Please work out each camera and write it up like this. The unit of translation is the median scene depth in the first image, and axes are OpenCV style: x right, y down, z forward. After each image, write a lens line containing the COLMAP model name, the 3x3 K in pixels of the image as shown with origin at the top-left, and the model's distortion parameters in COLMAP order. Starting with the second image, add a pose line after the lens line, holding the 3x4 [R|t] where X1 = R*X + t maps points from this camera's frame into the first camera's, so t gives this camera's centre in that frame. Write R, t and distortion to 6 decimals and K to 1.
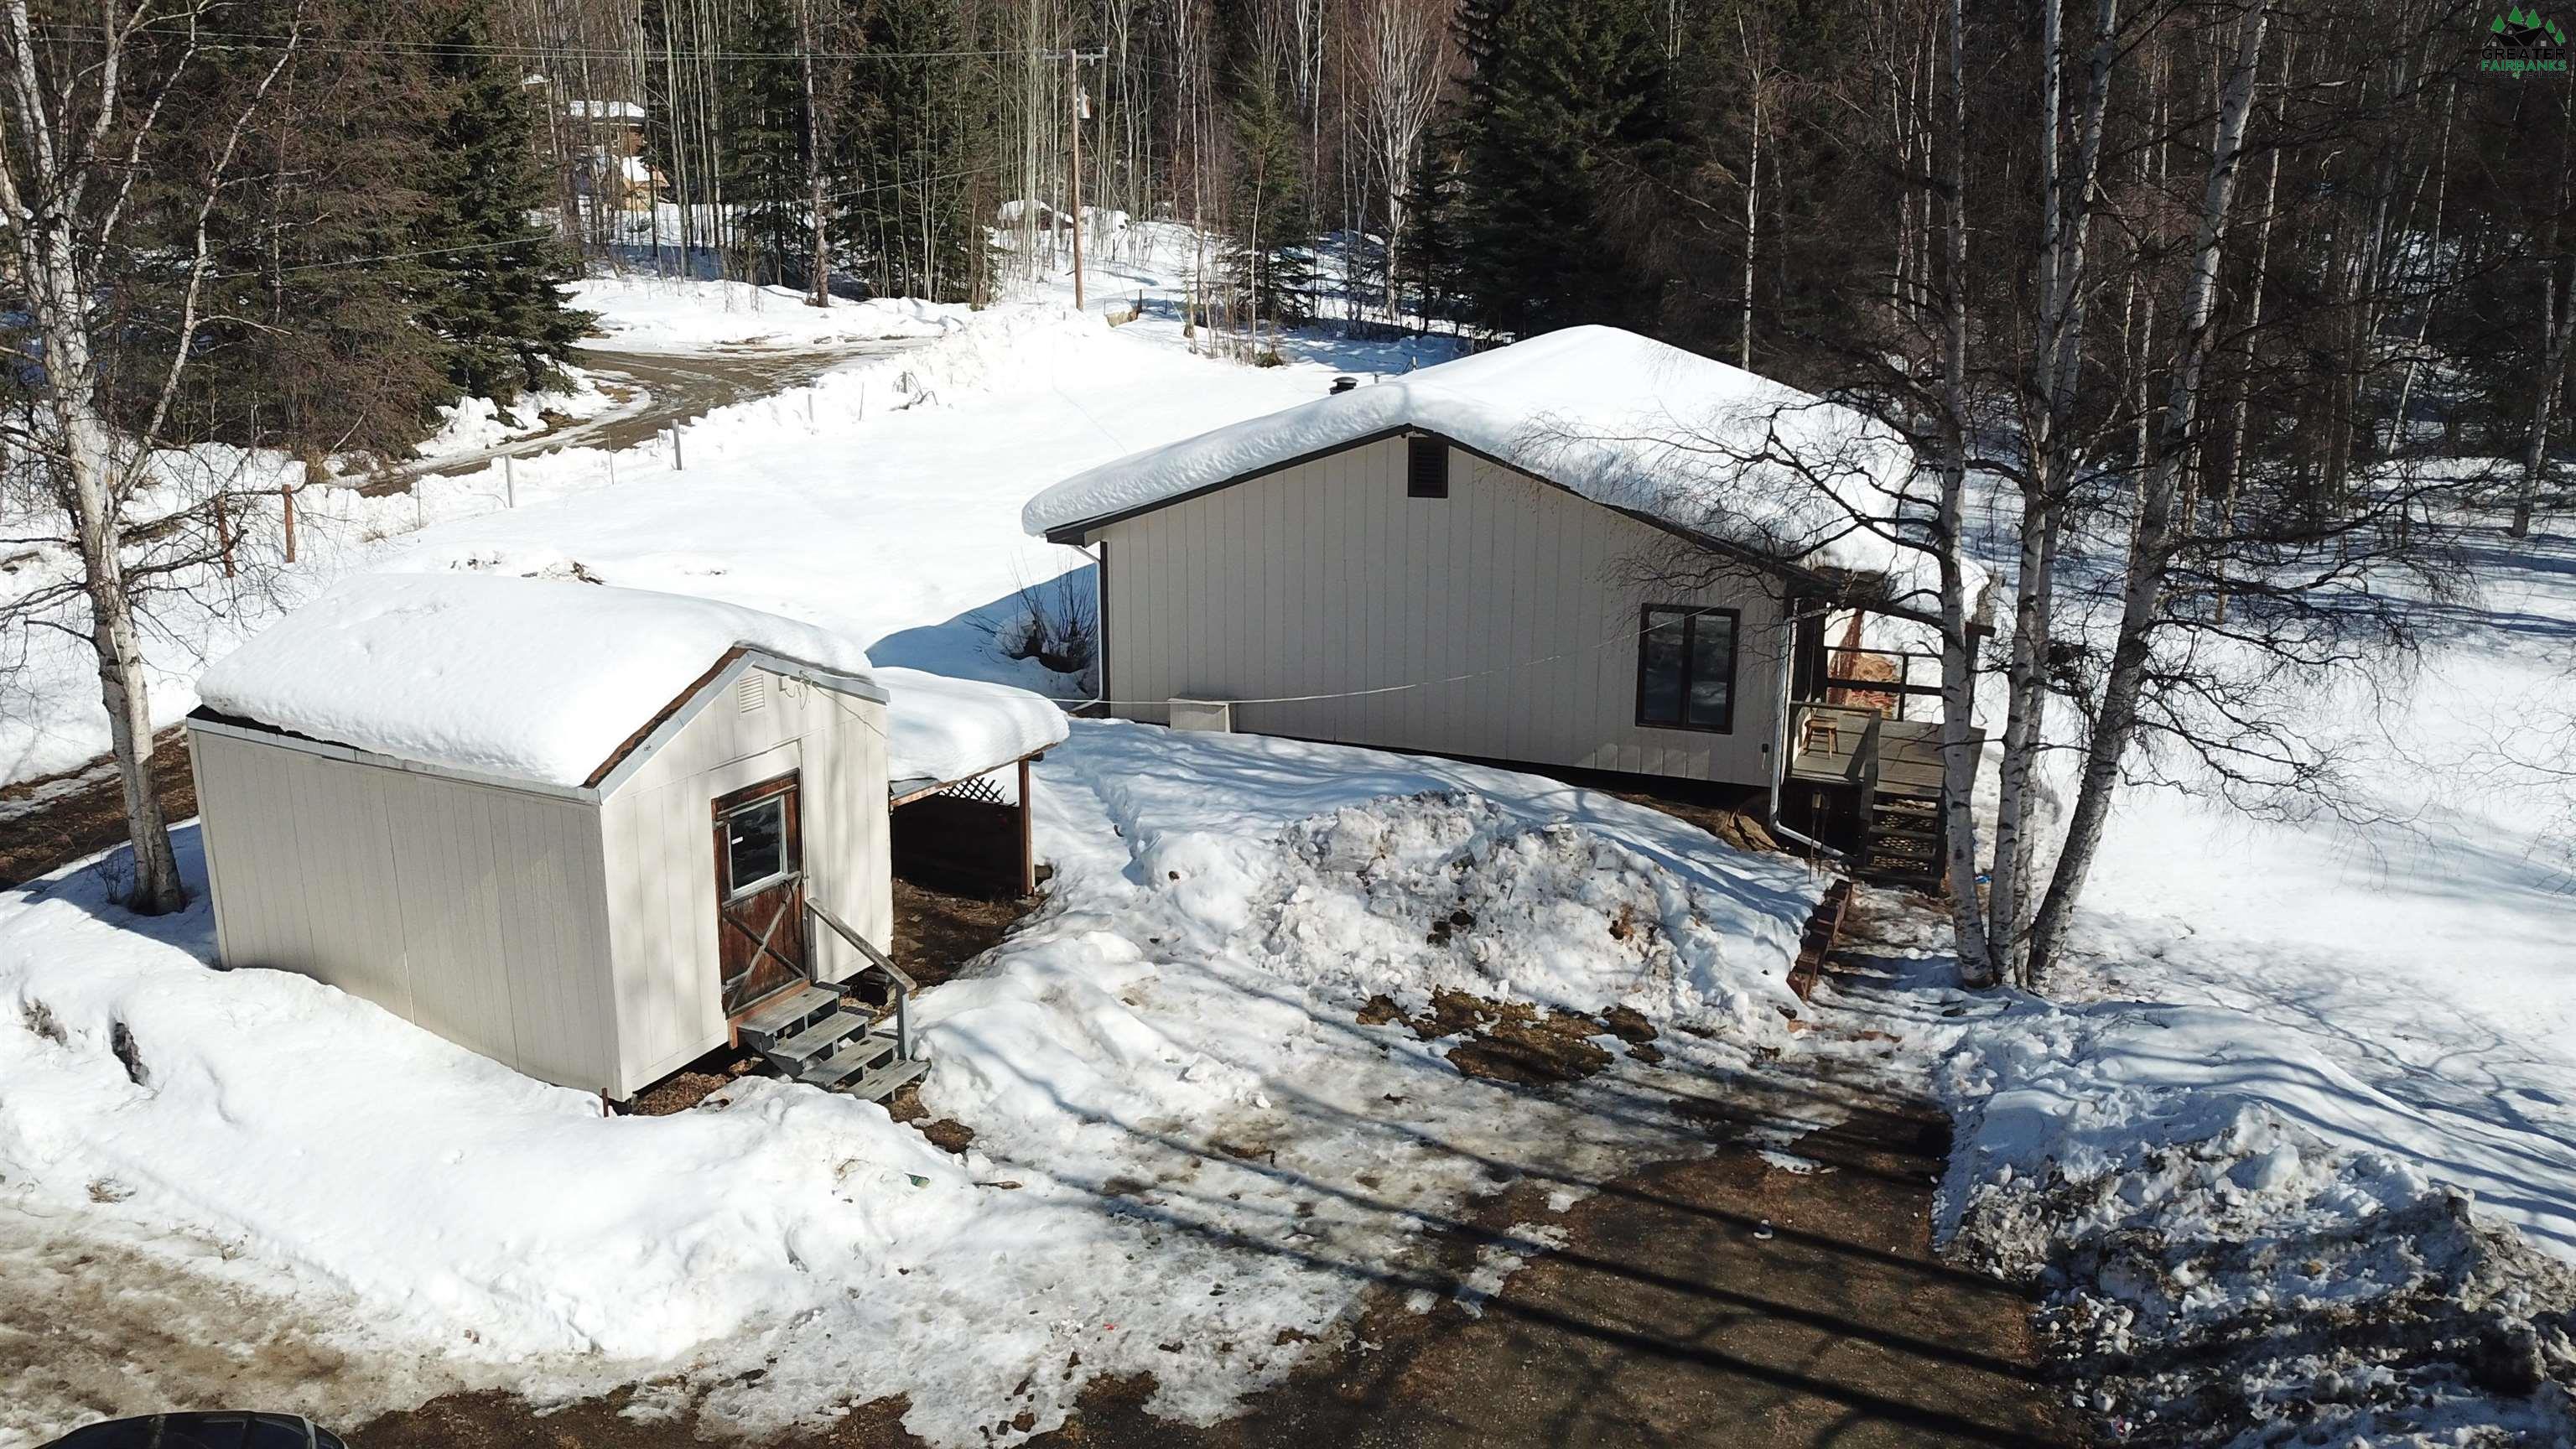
lens RADIAL K [[1932.2, 0, 1288.0], [0, 1932.2, 724.5], [0, 0, 1]] dist [0.029207, -0.037635]
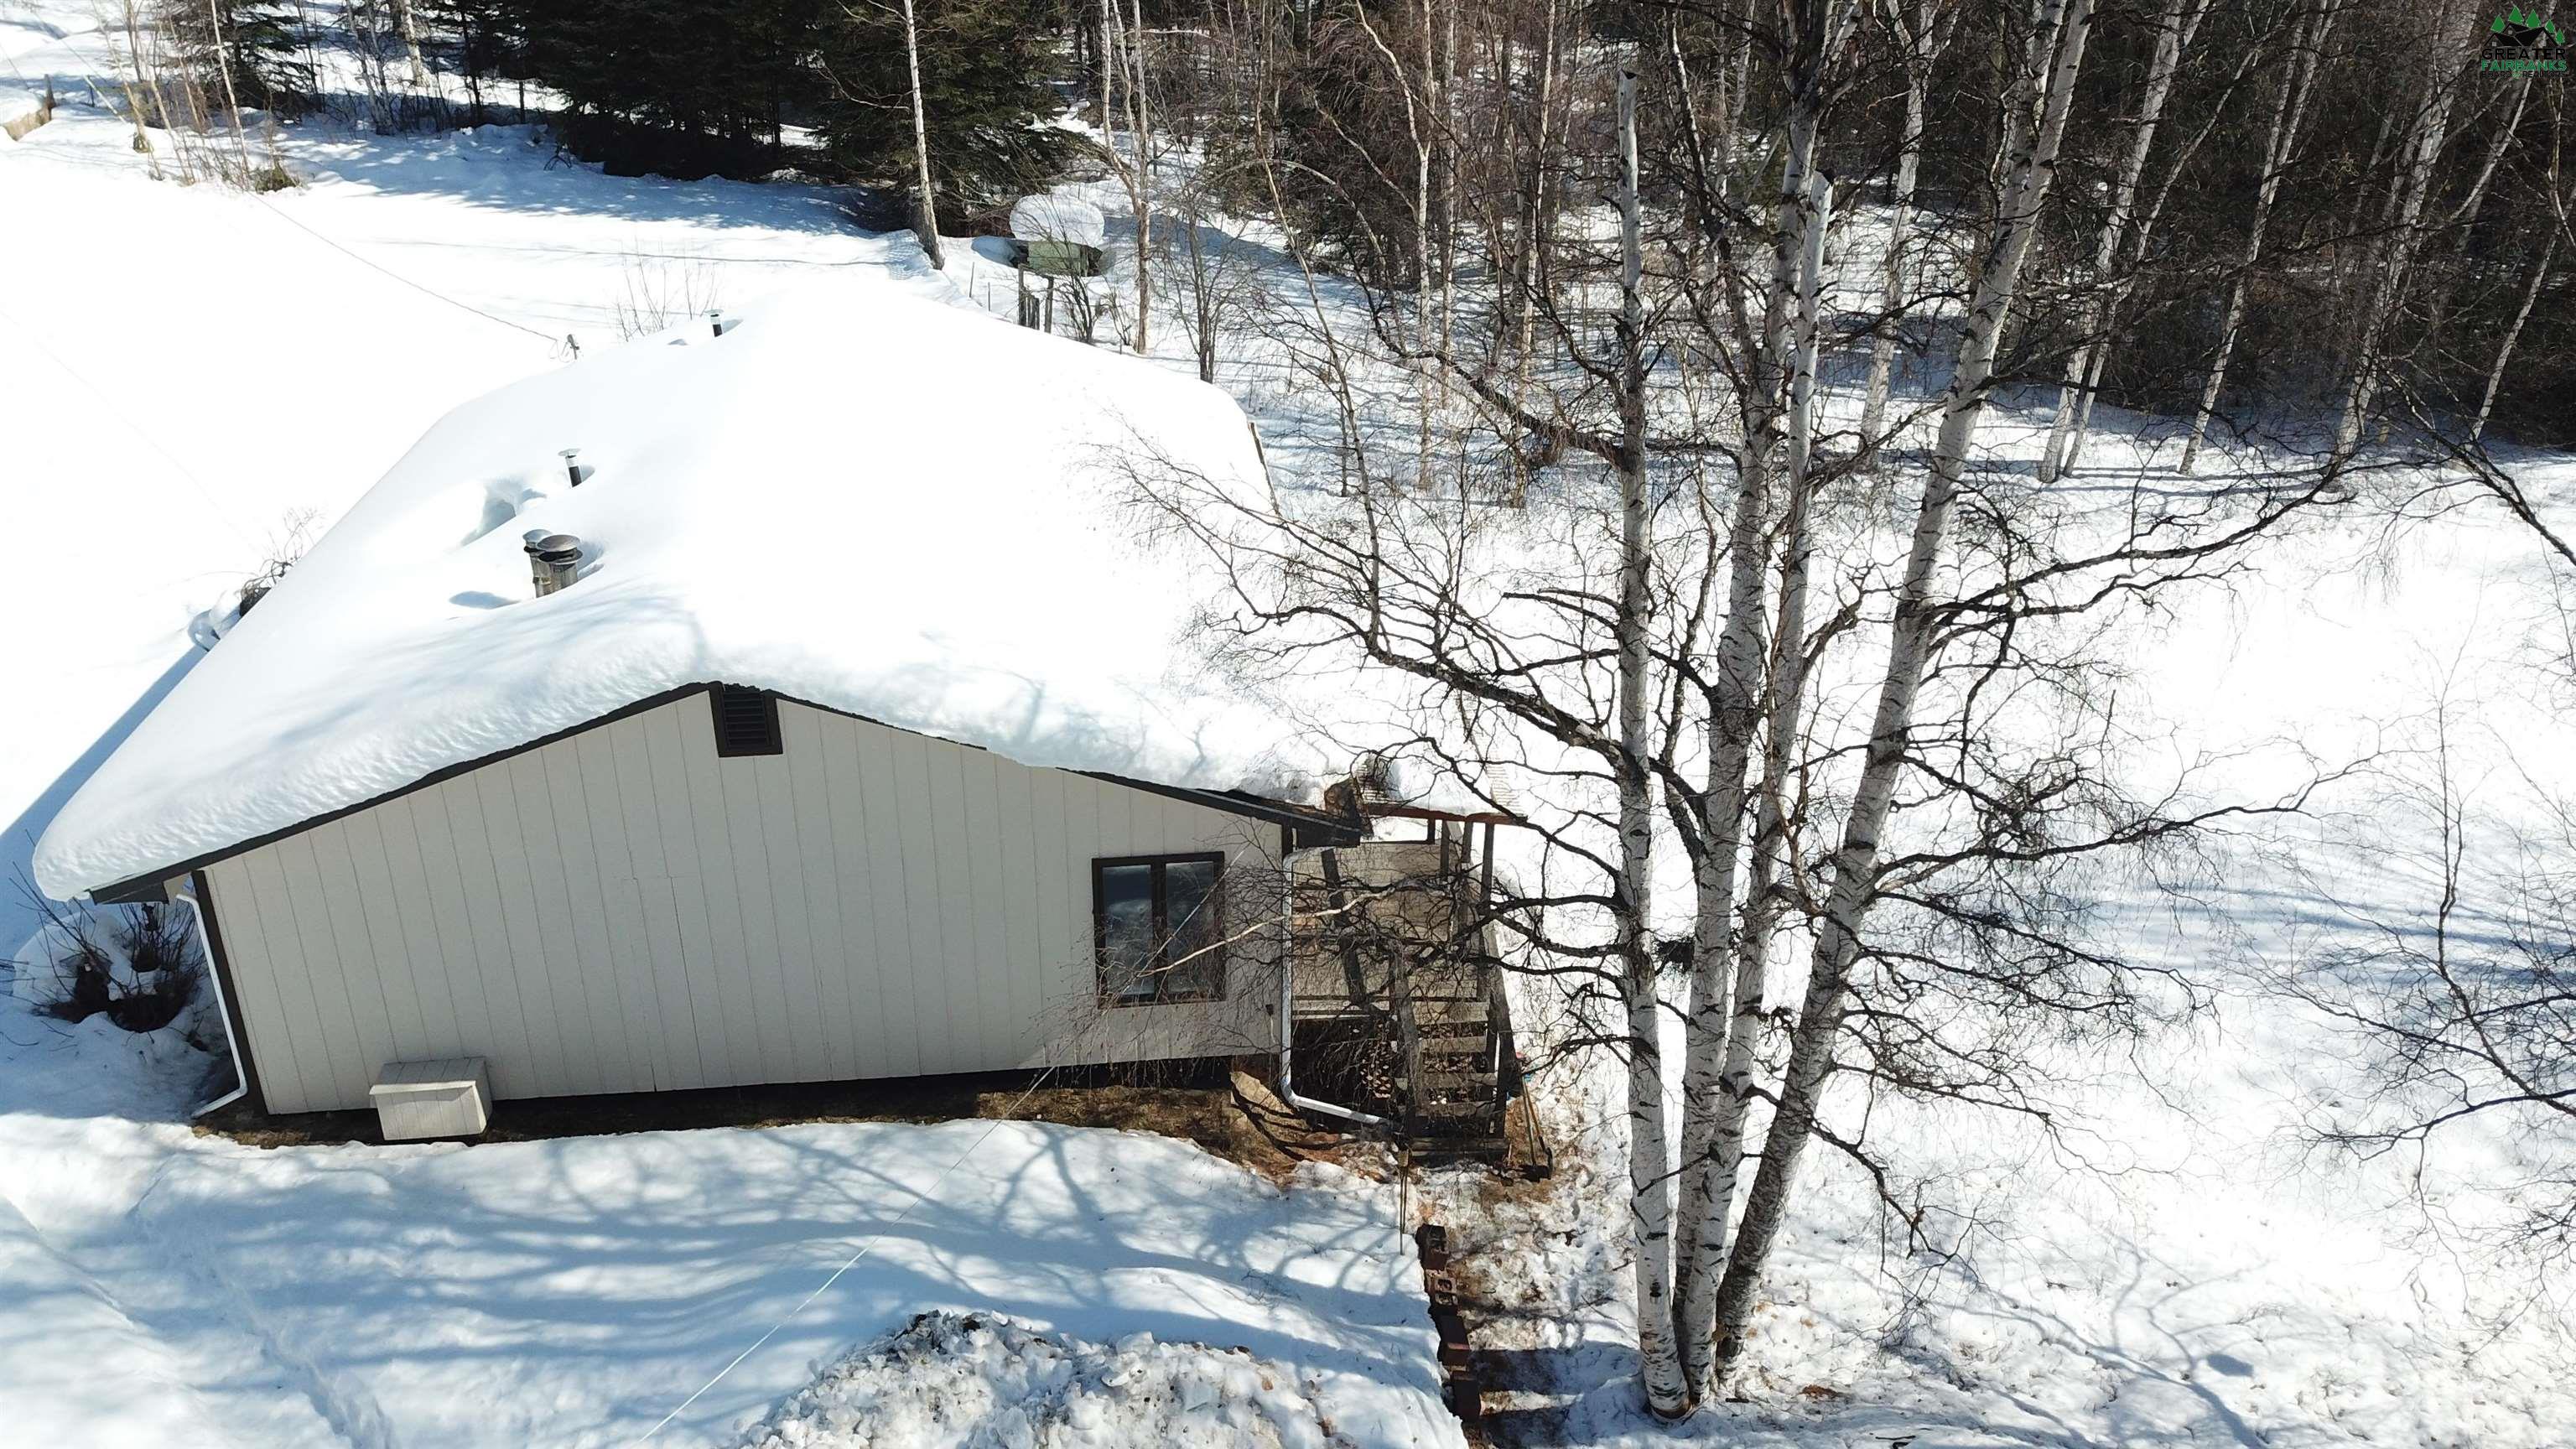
lens RADIAL K [[1932.2, 0, 1288.0], [0, 1932.2, 724.5], [0, 0, 1]] dist [0.029207, -0.037635]
pose [[0.888365, -0.195684, 0.415350, -0.038251], [0.115793, 0.970875, 0.209746, -0.251082], [-0.444297, -0.138236, 0.885150, 0.340240]]
